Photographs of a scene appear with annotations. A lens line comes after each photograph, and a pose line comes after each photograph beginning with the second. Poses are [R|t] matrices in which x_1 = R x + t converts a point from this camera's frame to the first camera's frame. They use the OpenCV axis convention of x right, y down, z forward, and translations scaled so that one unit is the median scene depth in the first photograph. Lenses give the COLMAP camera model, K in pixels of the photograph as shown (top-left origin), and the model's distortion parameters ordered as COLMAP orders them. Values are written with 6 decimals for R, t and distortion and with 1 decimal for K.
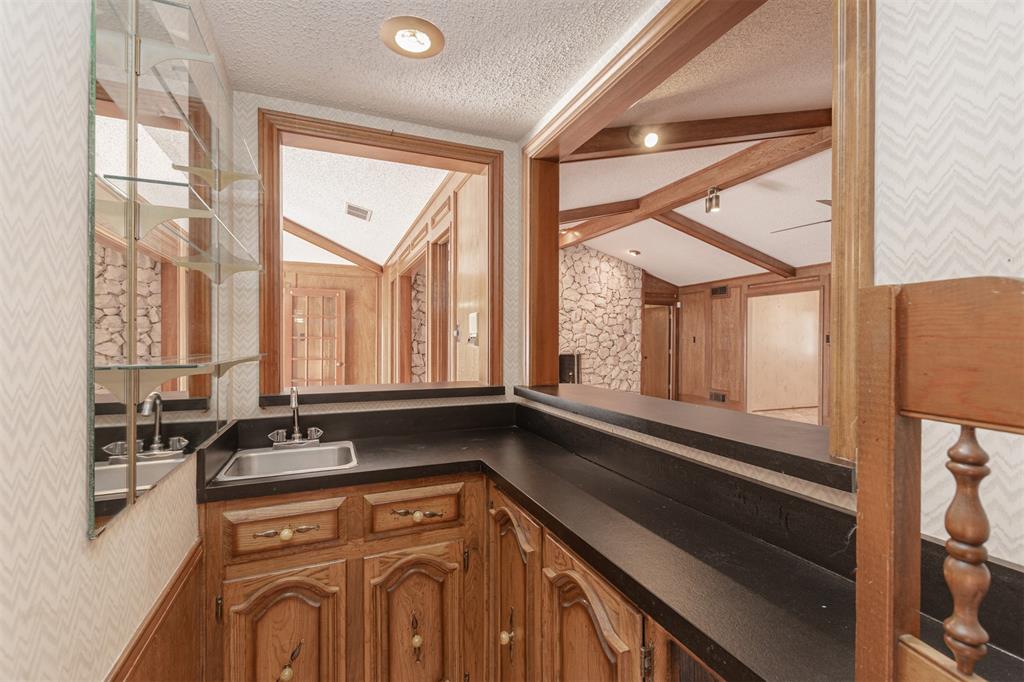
lens RADIAL K [[445.4, 0, 512.1], [0, 445.4, 344.6], [0, 0, 1]] dist [0.008729, -0.000167]
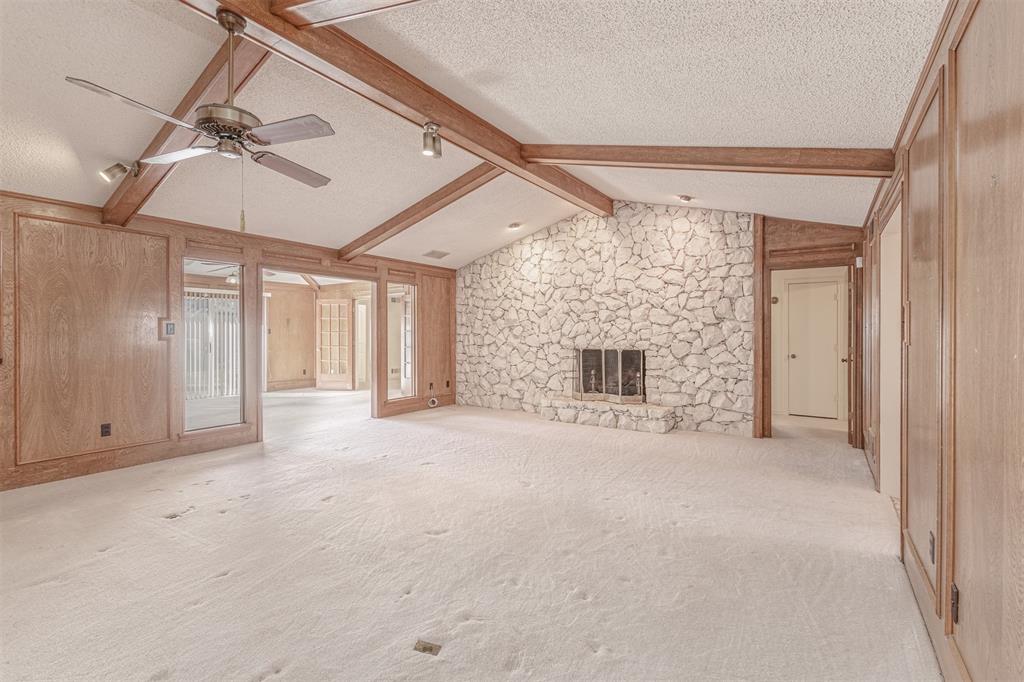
lens RADIAL K [[445.4, 0, 512.1], [0, 445.4, 344.6], [0, 0, 1]] dist [0.008729, -0.000167]
pose [[0.554358, 0.014898, -0.832145, 0.641311], [-0.003302, 0.999871, 0.015701, 0.001482], [0.832272, -0.005957, 0.554336, 0.393742]]
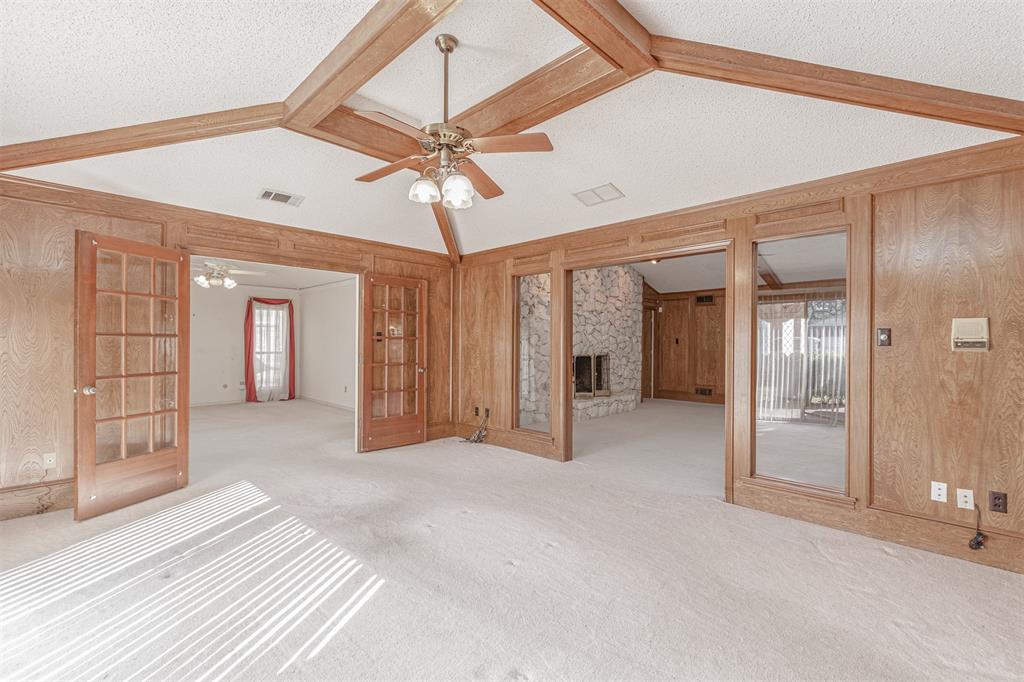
lens RADIAL K [[445.4, 0, 512.1], [0, 445.4, 344.6], [0, 0, 1]] dist [0.008729, -0.000167]
pose [[0.917347, -0.000014, 0.398088, -0.443479], [0.001244, 0.999995, -0.002833, -0.000420], [-0.398086, 0.003094, 0.917343, 0.140098]]
